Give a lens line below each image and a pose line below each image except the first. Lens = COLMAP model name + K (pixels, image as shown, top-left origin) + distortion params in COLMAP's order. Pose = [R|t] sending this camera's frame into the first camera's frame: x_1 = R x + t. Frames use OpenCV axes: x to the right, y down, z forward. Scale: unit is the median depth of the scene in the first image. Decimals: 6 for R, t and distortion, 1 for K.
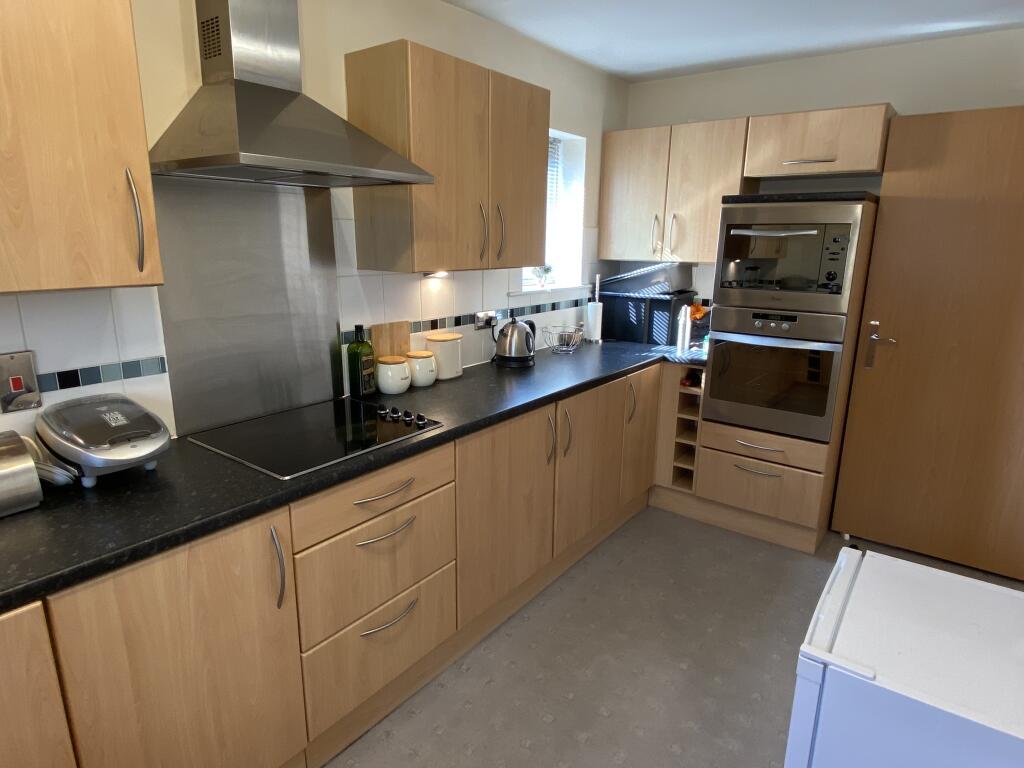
lens RADIAL K [[600.0, 0, 507.7], [0, 600.0, 387.8], [0, 0, 1]] dist [0.019996, -0.007821]
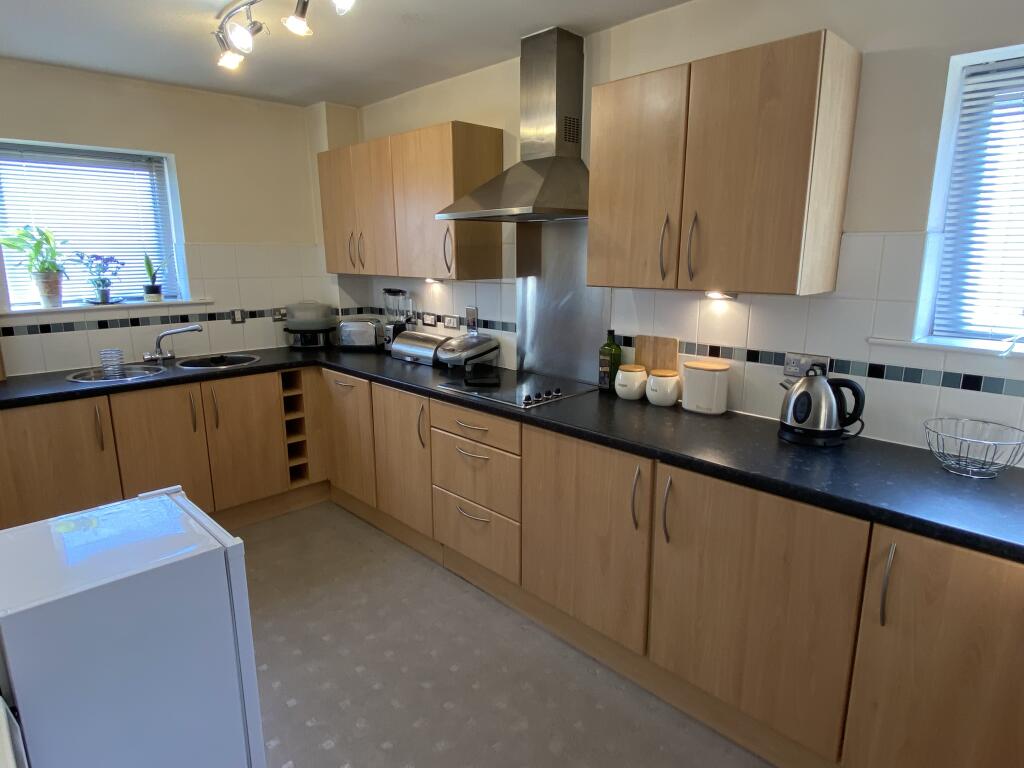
lens RADIAL K [[600.0, 0, 507.6], [0, 600.0, 381.8], [0, 0, 1]] dist [0.019996, -0.007821]
pose [[-0.175158, 0.194882, -0.965060, 0.888149], [-0.233141, 0.944124, 0.232969, -0.220972], [0.956538, 0.265801, -0.119936, 0.916295]]
